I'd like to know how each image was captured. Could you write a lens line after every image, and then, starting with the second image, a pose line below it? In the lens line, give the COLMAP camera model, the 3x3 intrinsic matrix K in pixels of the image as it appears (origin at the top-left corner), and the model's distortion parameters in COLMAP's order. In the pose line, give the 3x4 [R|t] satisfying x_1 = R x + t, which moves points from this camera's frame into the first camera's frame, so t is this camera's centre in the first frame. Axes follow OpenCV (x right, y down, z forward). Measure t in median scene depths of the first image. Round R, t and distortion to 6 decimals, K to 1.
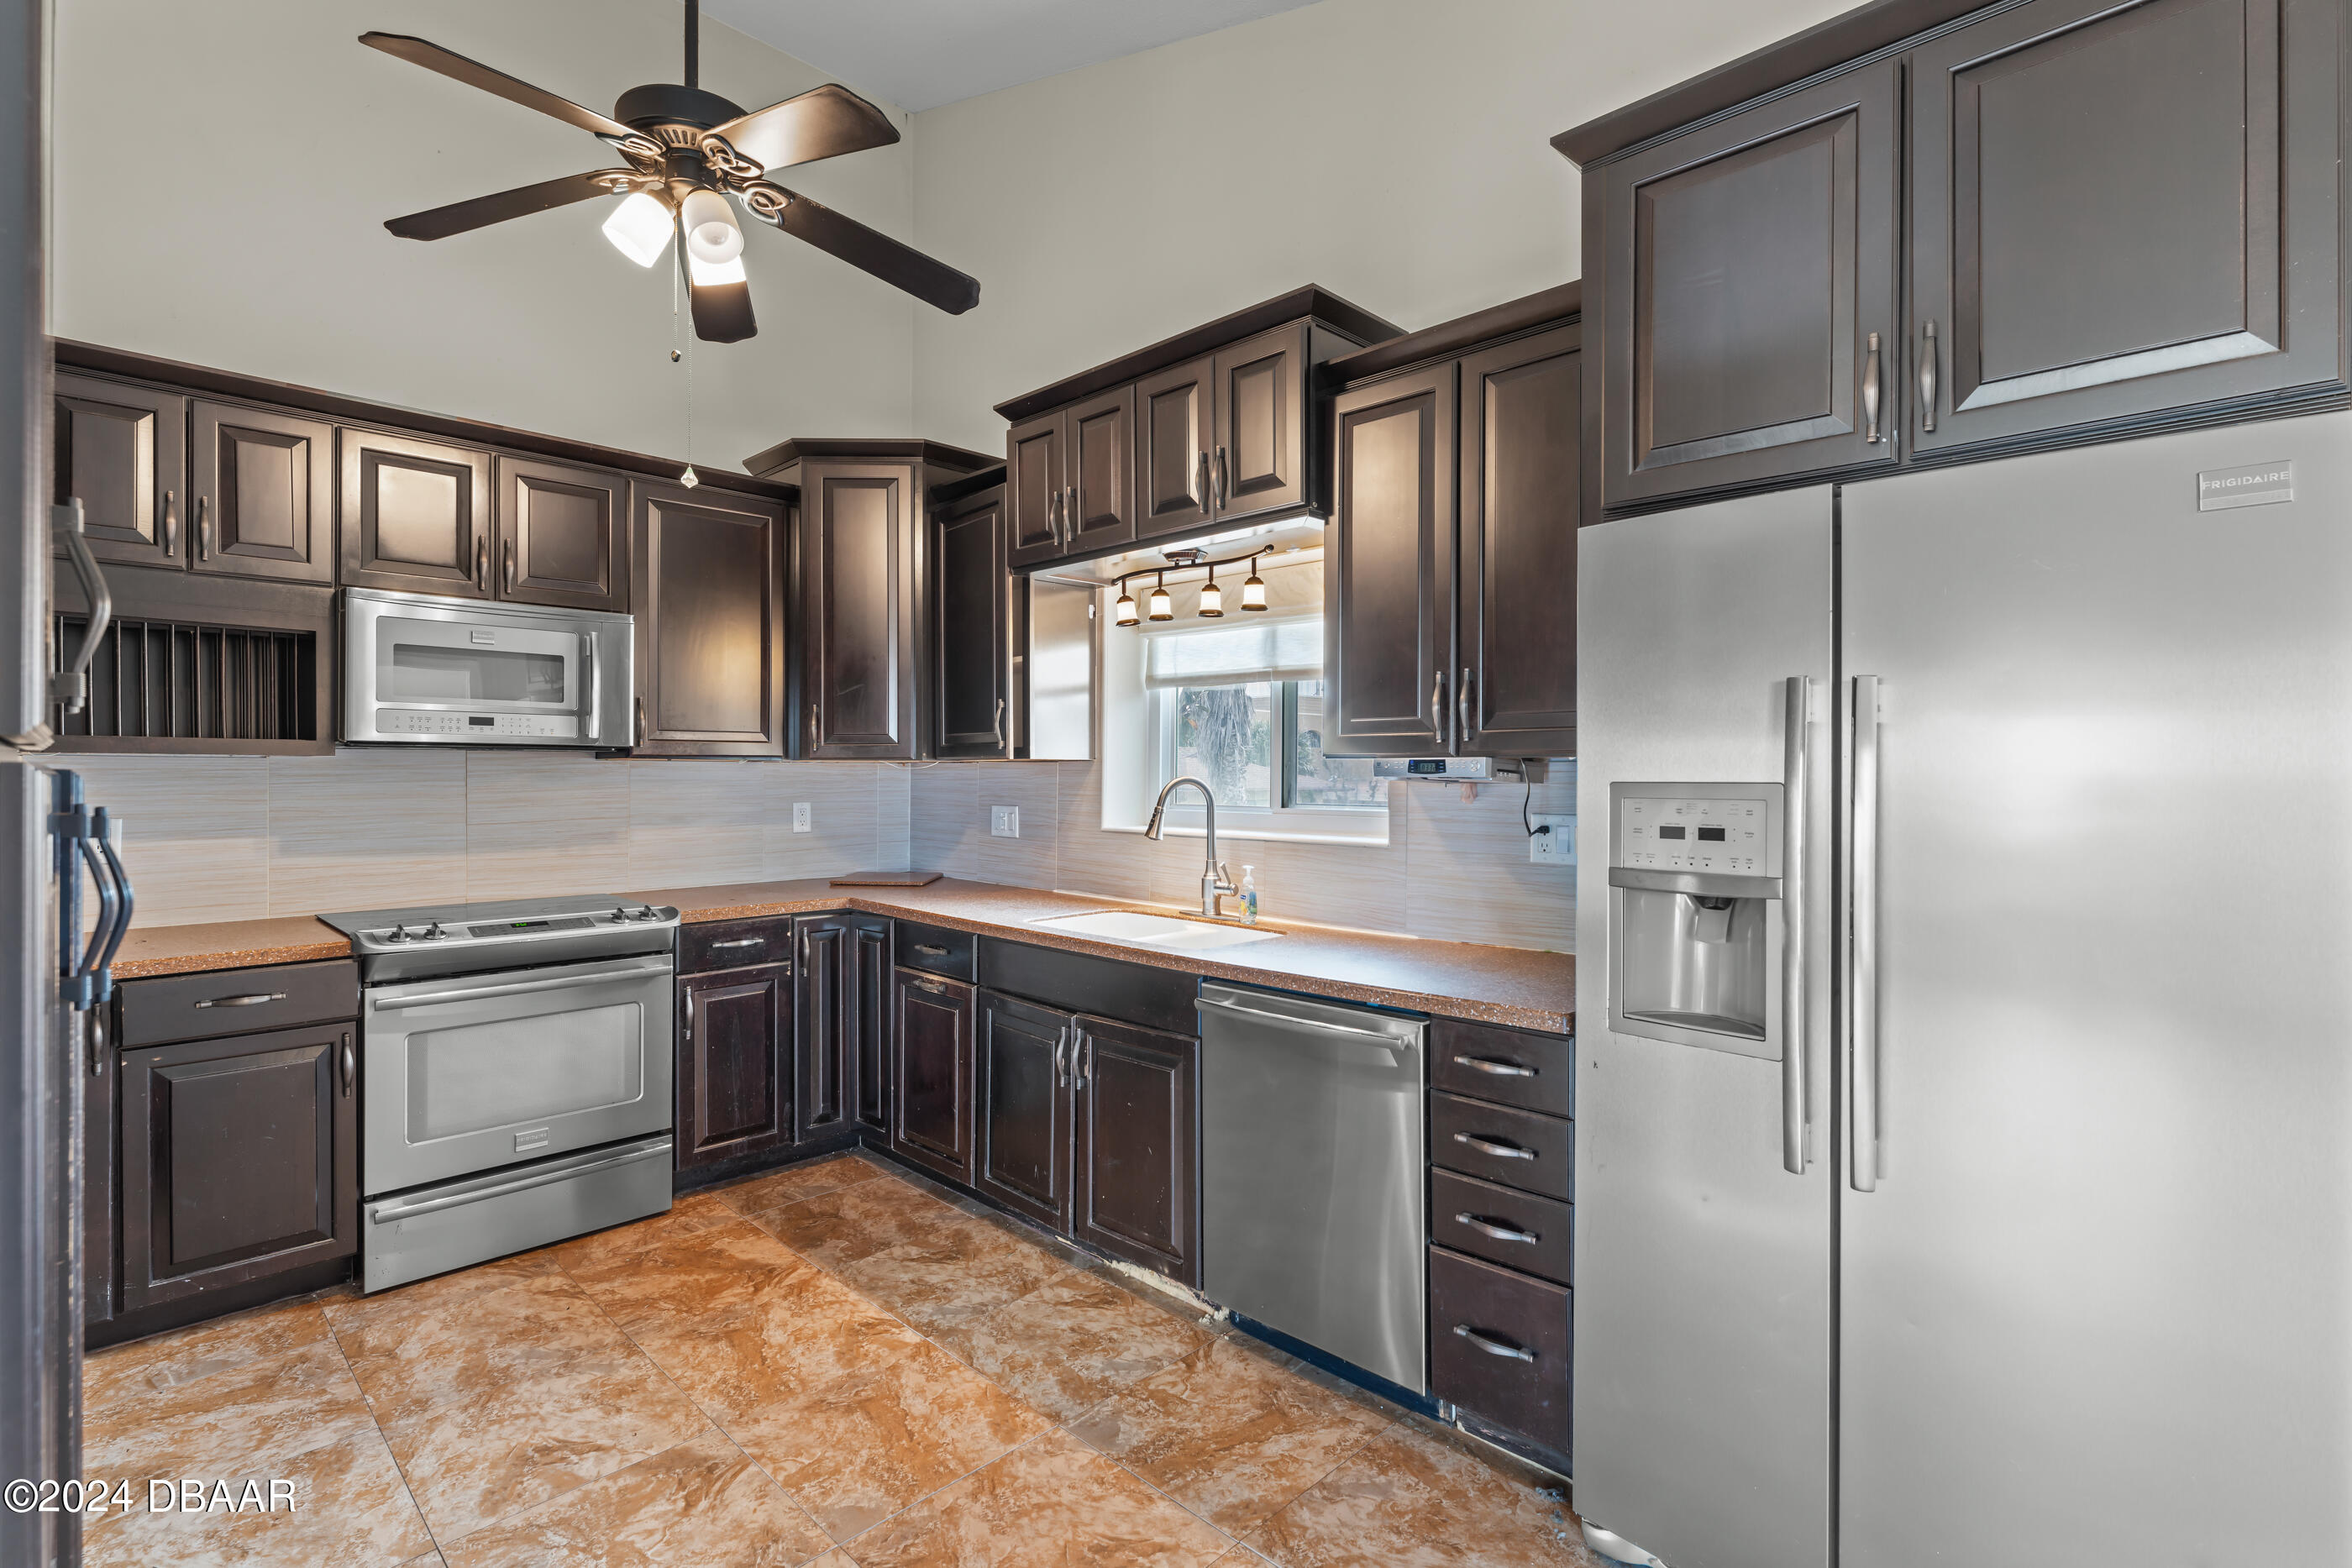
lens RADIAL K [[1096.9, 0, 1176.0], [0, 1096.9, 784.0], [0, 0, 1]] dist [-0.000808, -0.001017]
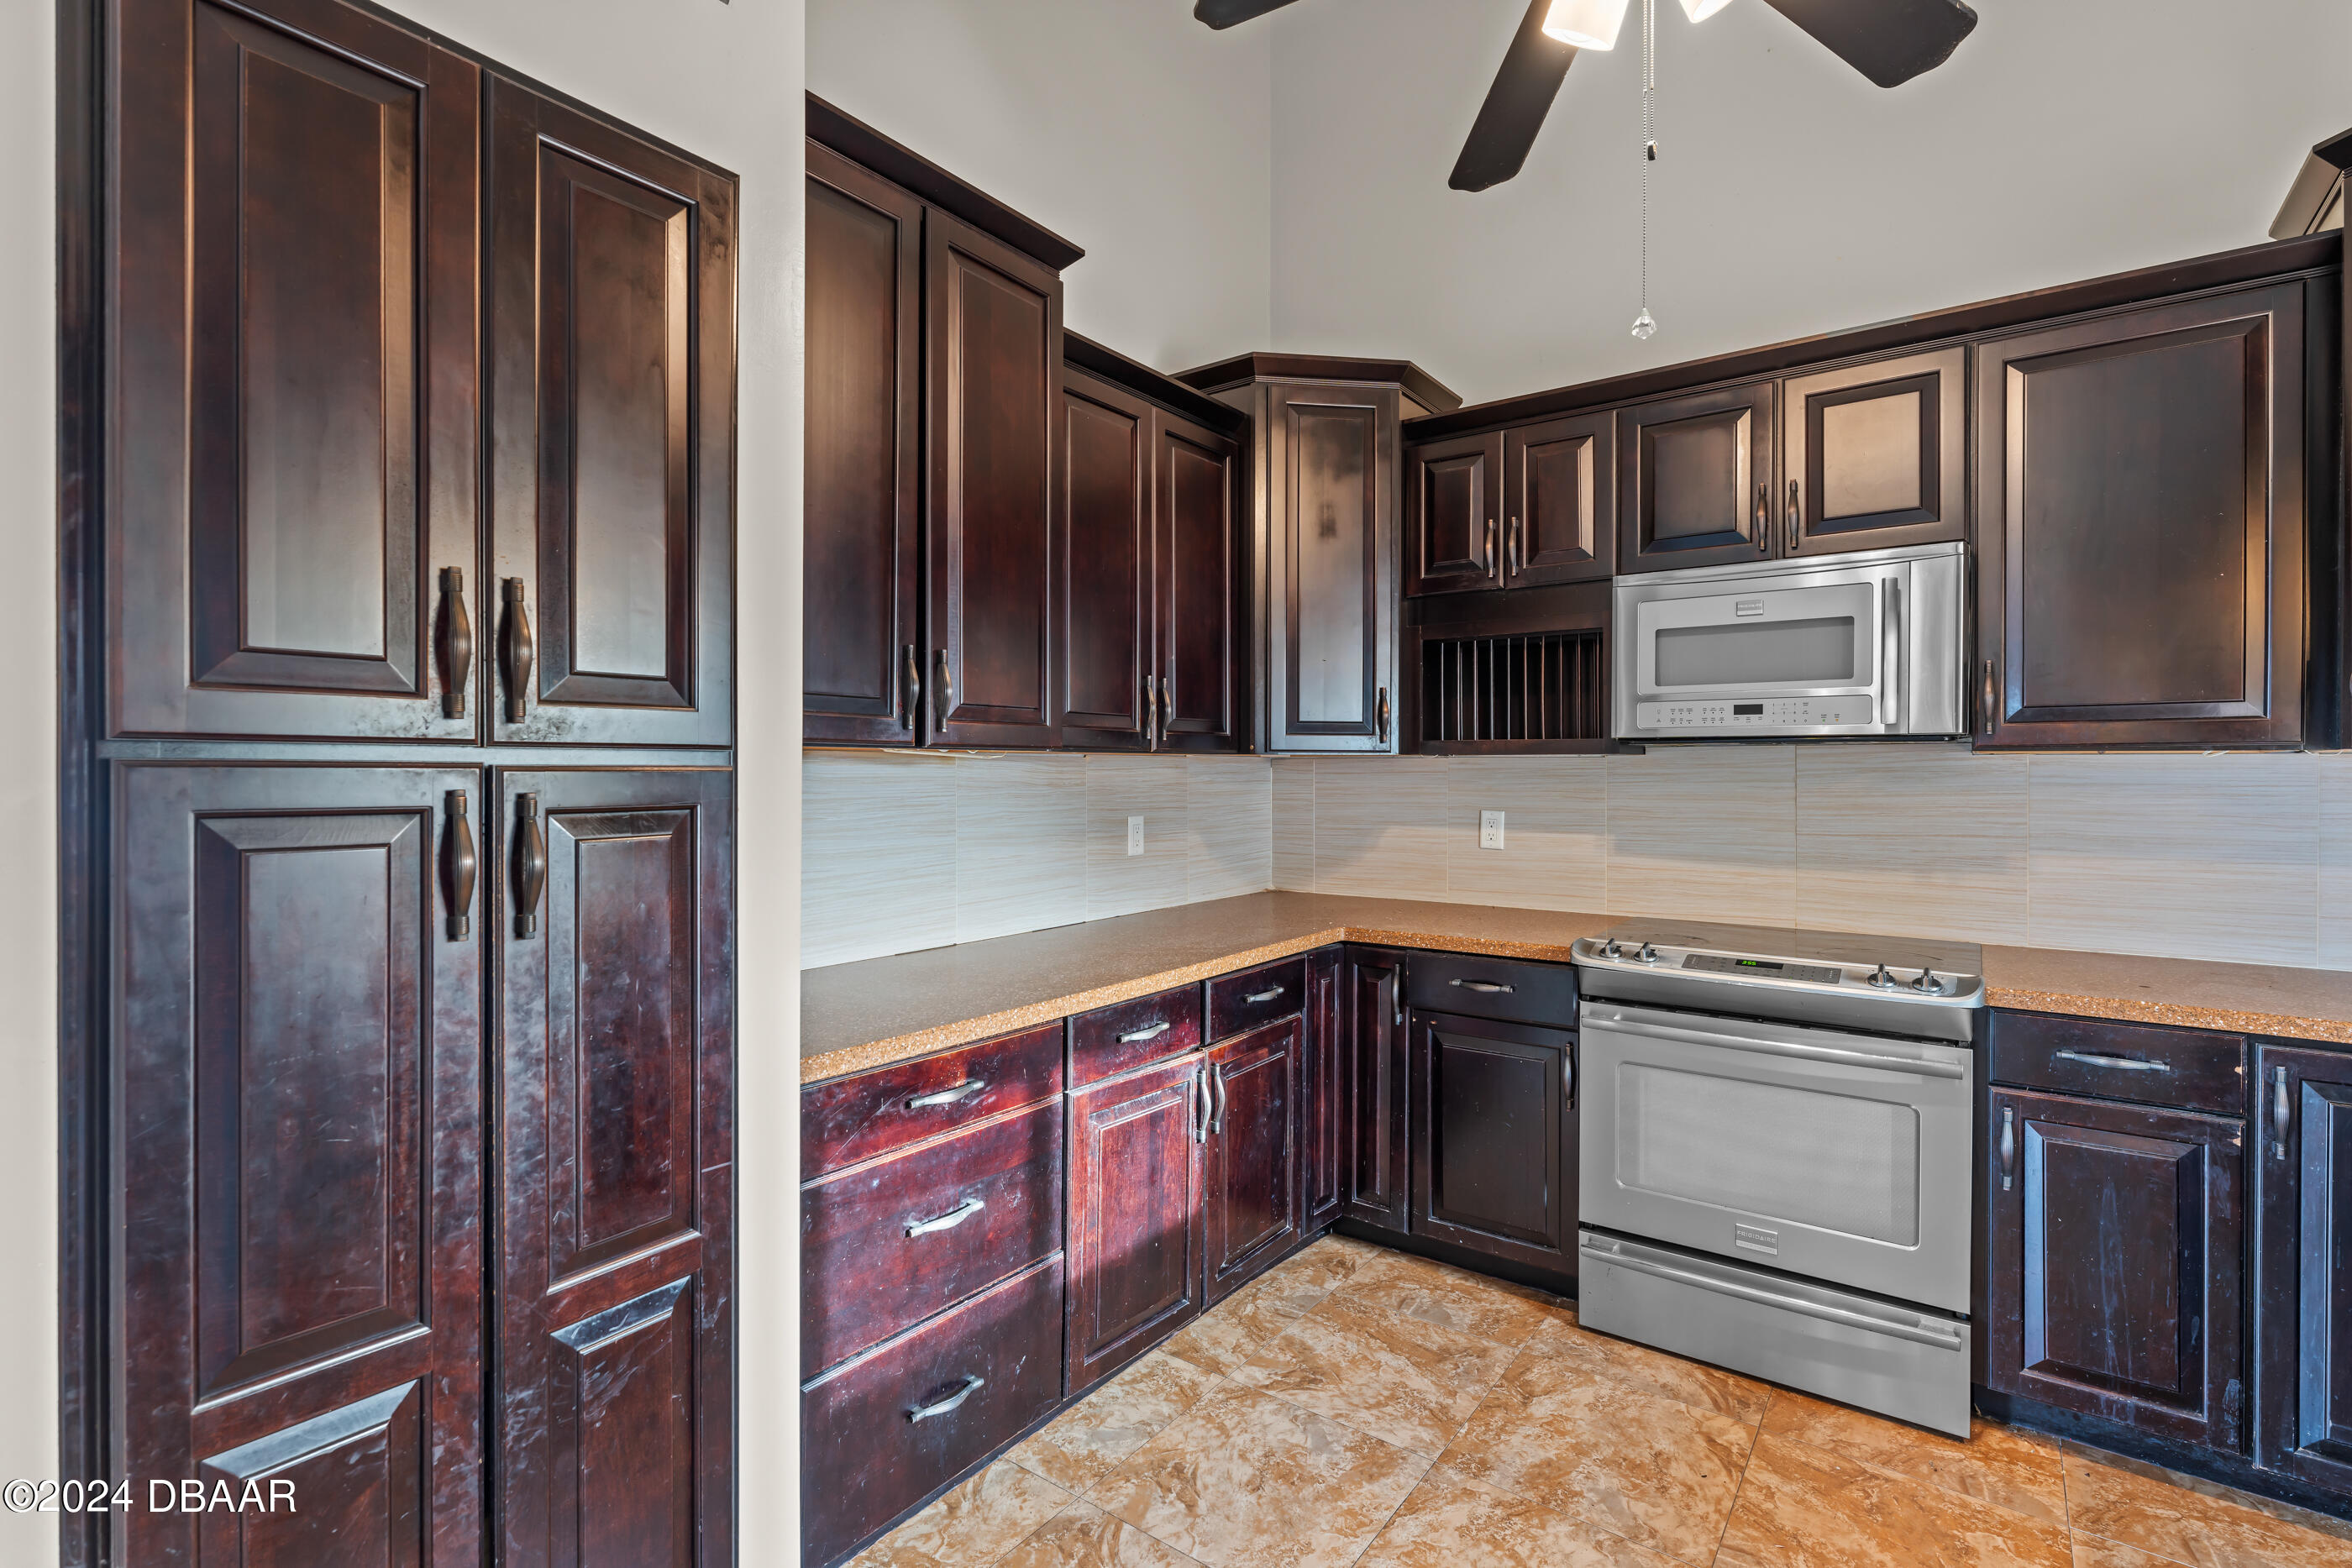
lens RADIAL K [[1096.6, 0, 1184.2], [0, 1096.6, 774.7], [0, 0, 1]] dist [-0.001712, 0.000243]
pose [[0.131233, 0.001911, -0.991350, 0.130119], [-0.012437, 0.999923, 0.000281, -0.002986], [0.991273, 0.012293, 0.131247, 0.466821]]
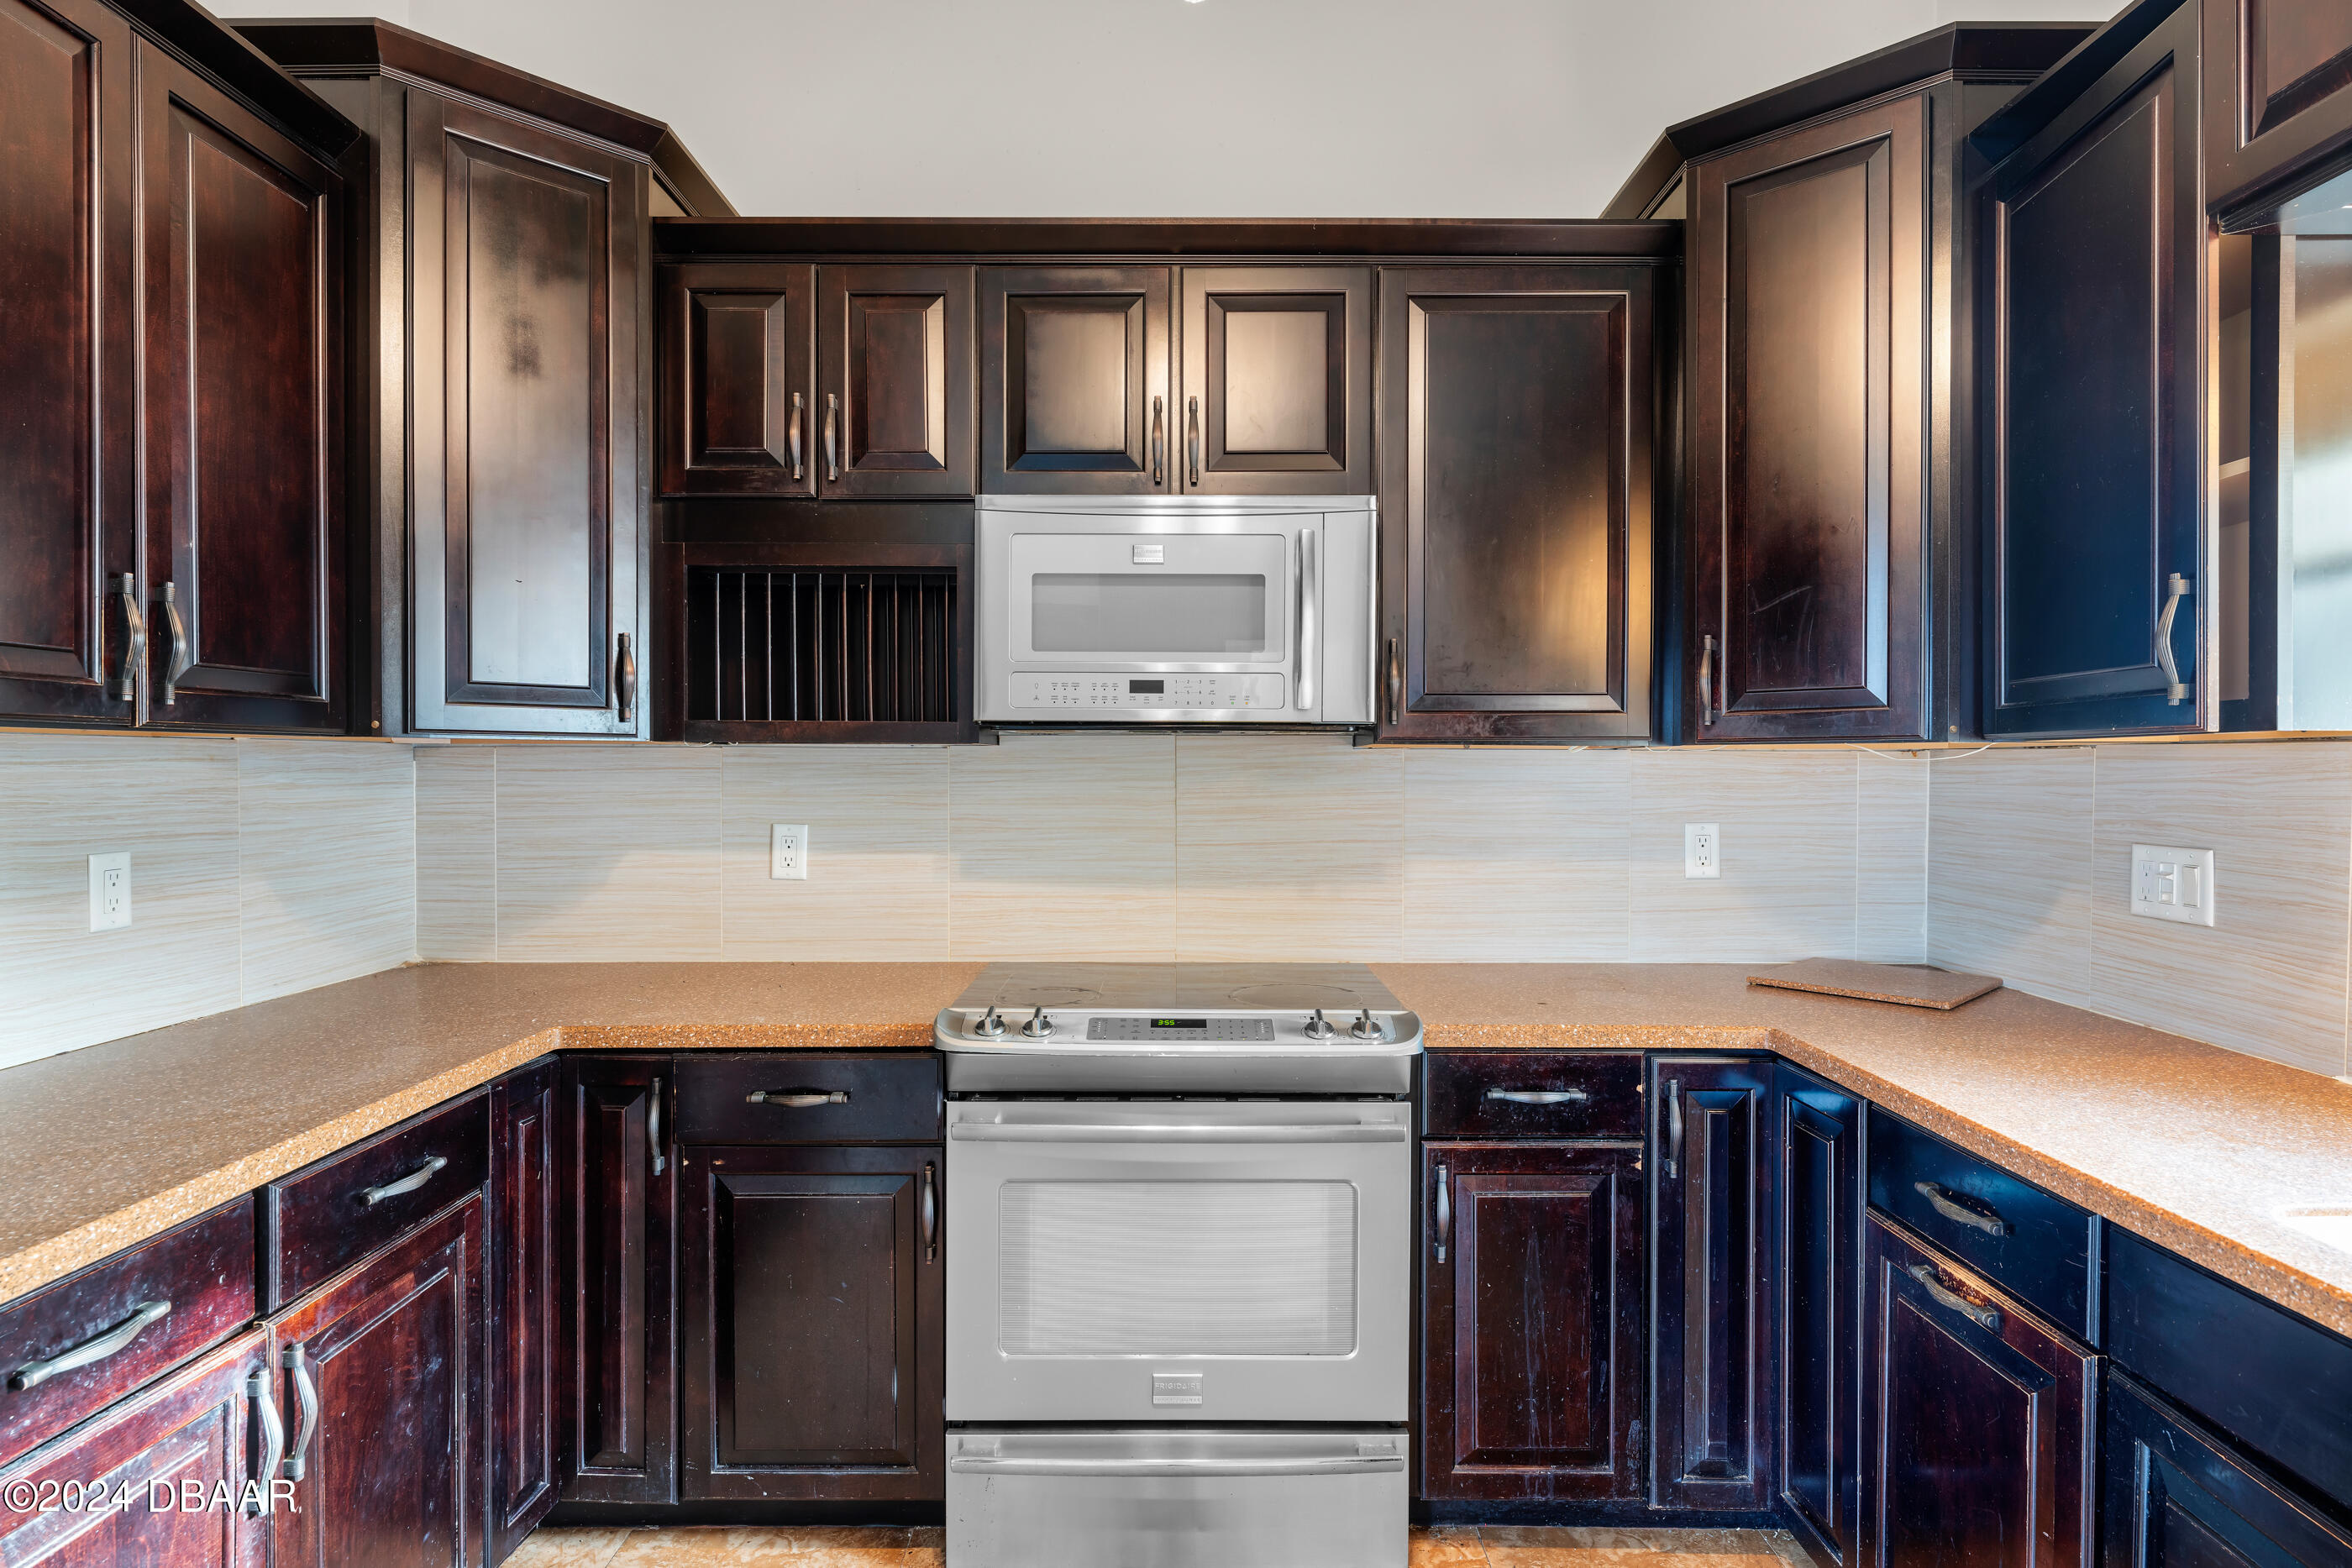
lens RADIAL K [[1241.1, 0, 1183.3], [0, 1241.1, 779.7], [0, 0, 1]] dist [-0.002025, 0.000073]
pose [[0.696359, 0.005865, -0.717670, -0.102752], [-0.008895, 0.999960, -0.000459, -0.003305], [0.717639, 0.006704, 0.696384, 0.512454]]
